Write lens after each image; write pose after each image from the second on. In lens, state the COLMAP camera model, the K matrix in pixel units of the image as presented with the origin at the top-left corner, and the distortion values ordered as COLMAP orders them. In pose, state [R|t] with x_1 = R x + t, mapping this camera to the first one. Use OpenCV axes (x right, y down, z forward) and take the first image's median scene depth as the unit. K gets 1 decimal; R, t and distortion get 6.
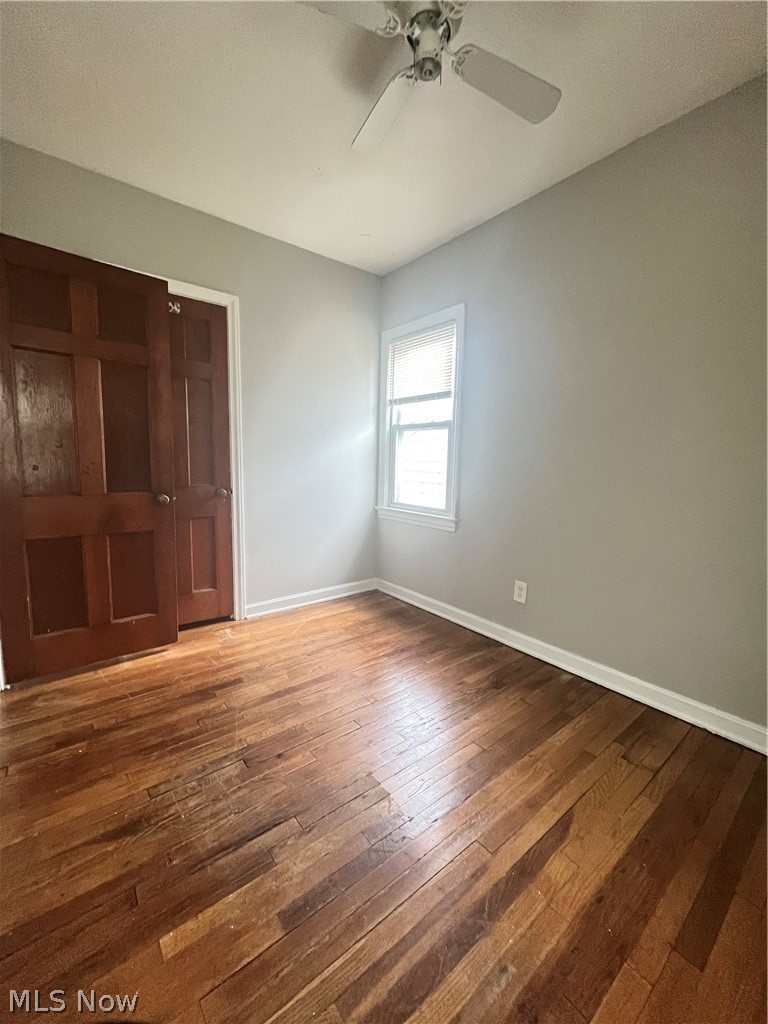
lens RADIAL K [[411.0, 0, 386.0], [0, 411.0, 511.7], [0, 0, 1]] dist [-0.000999, 0.000117]
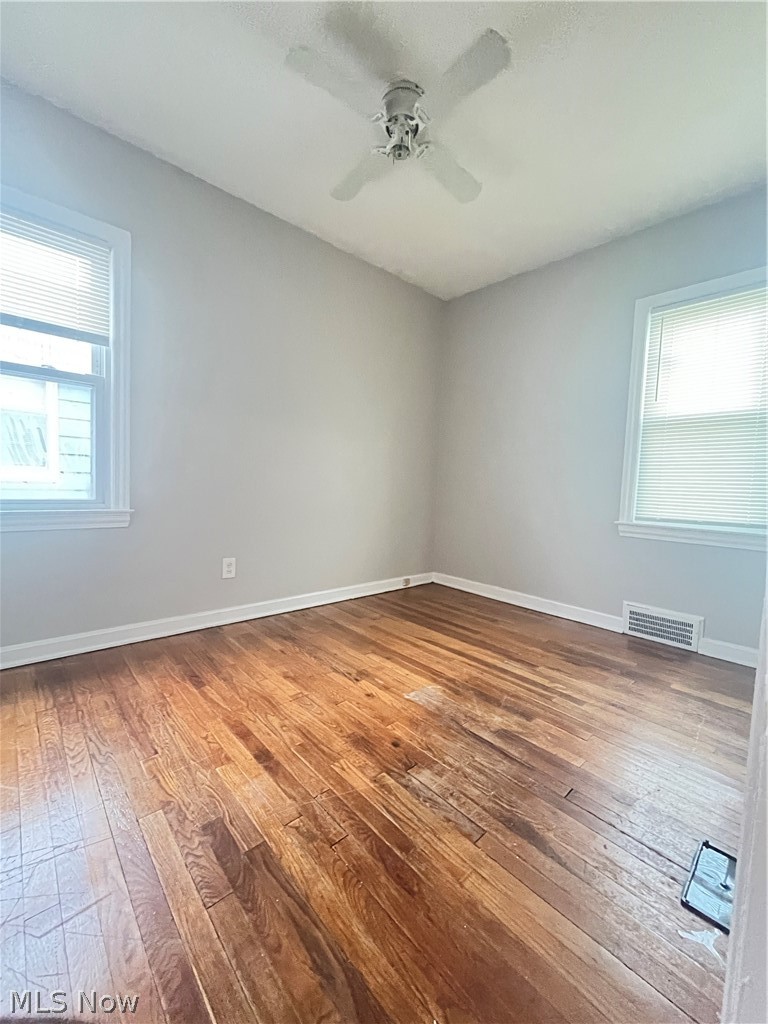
lens RADIAL K [[411.0, 0, 382.7], [0, 411.0, 512.8], [0, 0, 1]] dist [-0.000999, 0.000117]
pose [[-0.058685, -0.099155, 0.993340, -1.124954], [0.086284, 0.990827, 0.104002, -0.028570], [-0.994541, 0.091813, -0.049592, 1.018818]]
